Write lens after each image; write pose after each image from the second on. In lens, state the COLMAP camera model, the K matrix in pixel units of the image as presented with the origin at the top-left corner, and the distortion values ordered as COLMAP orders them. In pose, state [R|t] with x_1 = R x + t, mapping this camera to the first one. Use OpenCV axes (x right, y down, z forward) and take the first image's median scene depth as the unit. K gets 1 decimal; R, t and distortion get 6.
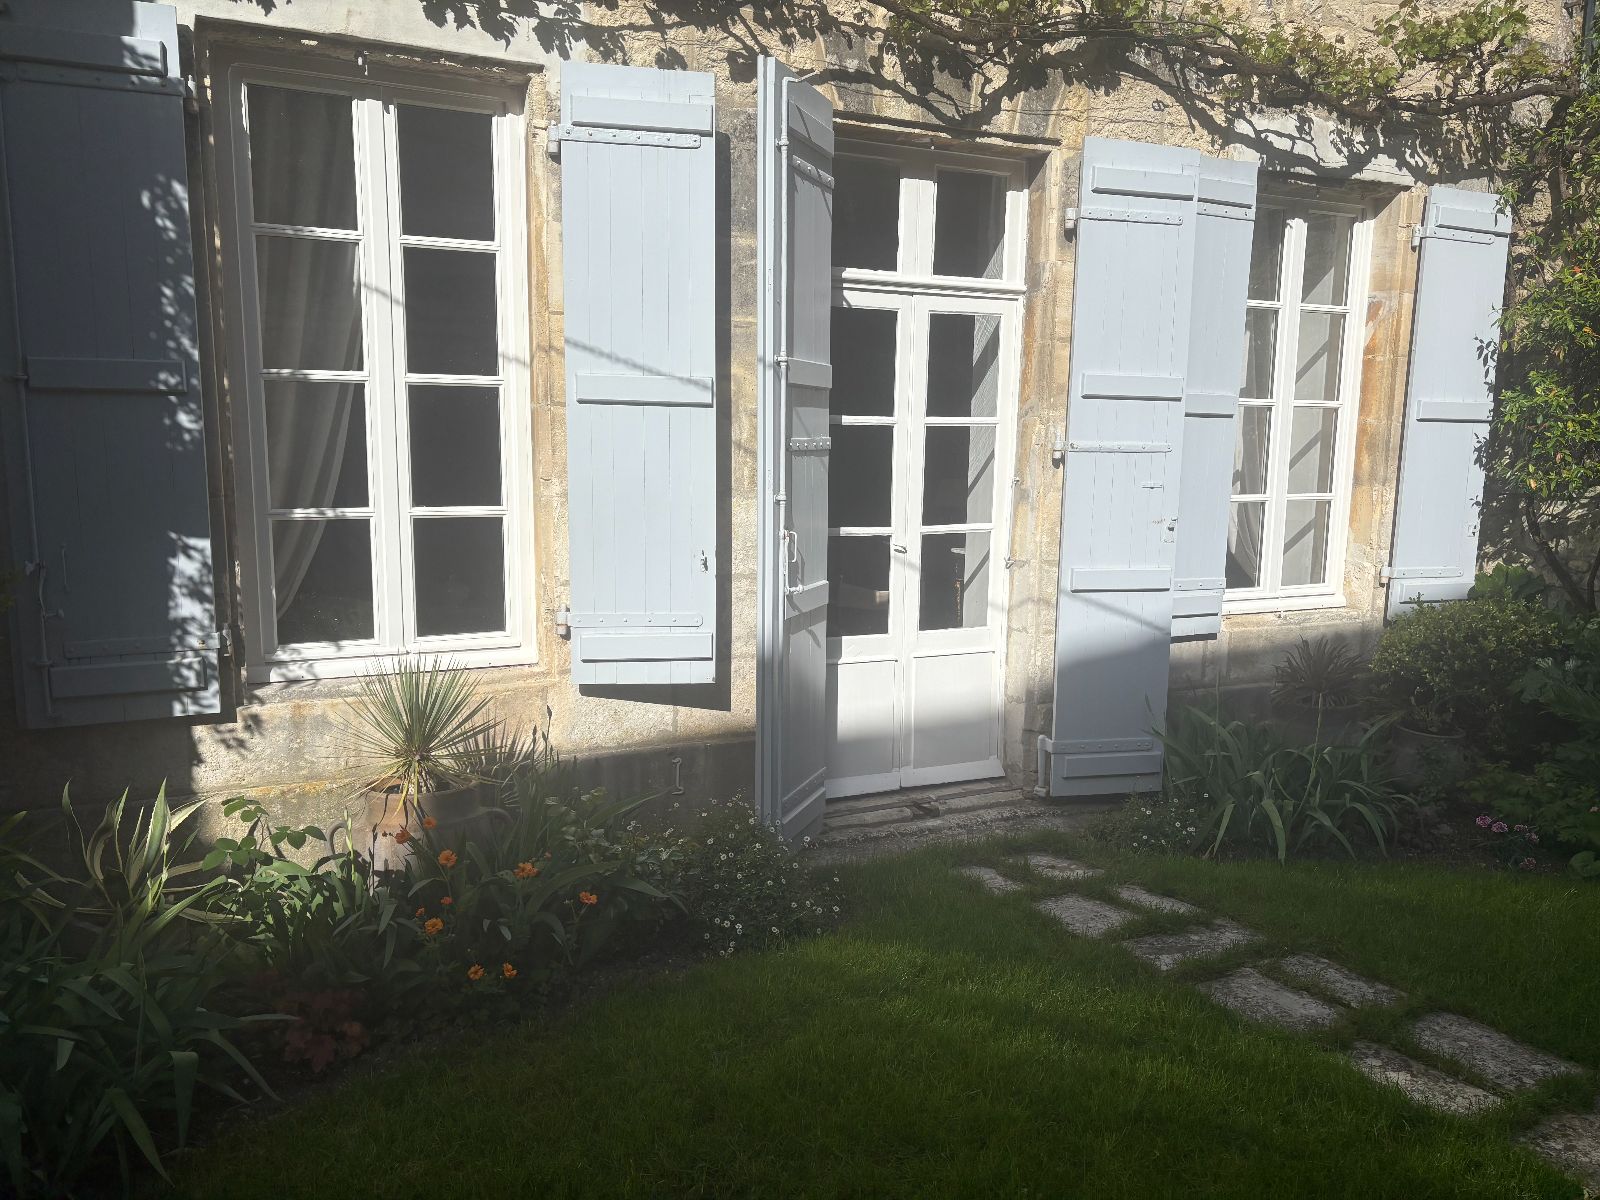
lens RADIAL K [[1241.0, 0, 800.0], [0, 1241.0, 600.0], [0, 0, 1]] dist [0.107933, -0.100365]
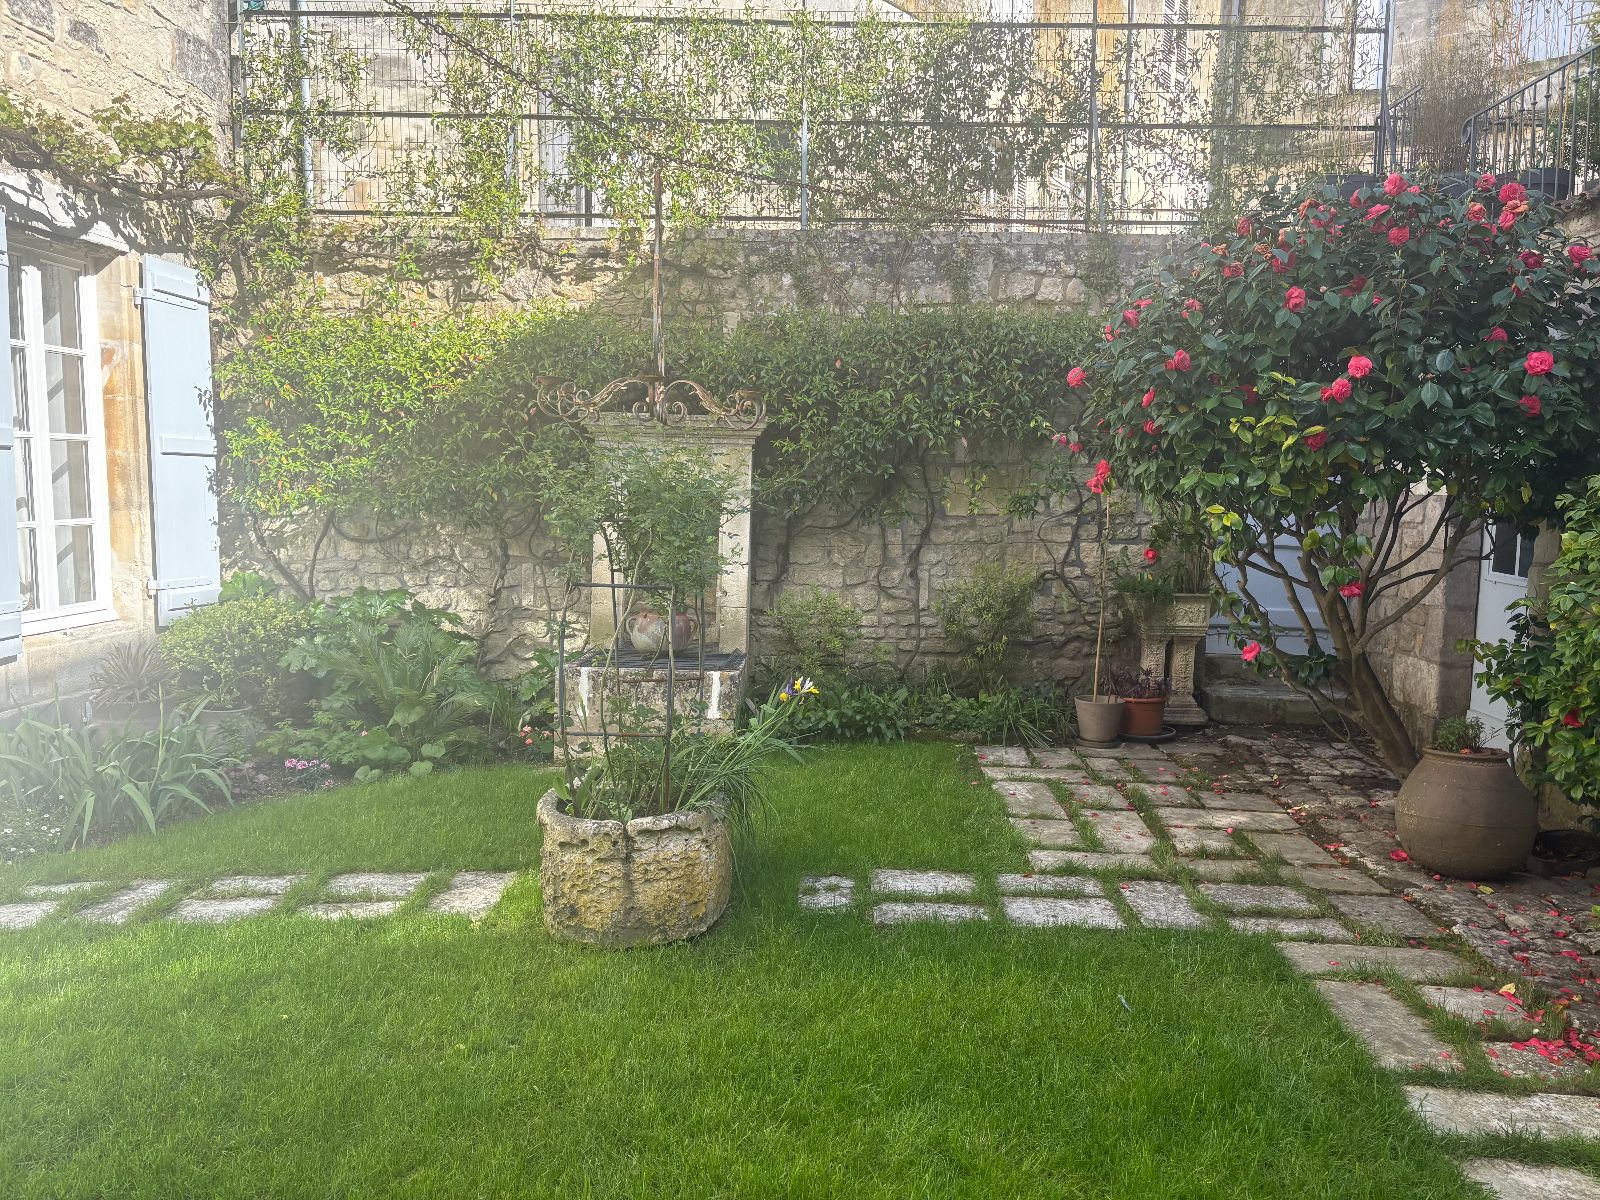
lens RADIAL K [[1241.0, 0, 800.0], [0, 1241.0, 600.0], [0, 0, 1]] dist [0.107933, -0.100365]
pose [[0.522810, -0.094388, 0.847208, -0.210866], [0.114632, 0.992608, 0.039848, 0.013053], [-0.844707, 0.076284, 0.529765, -0.107379]]
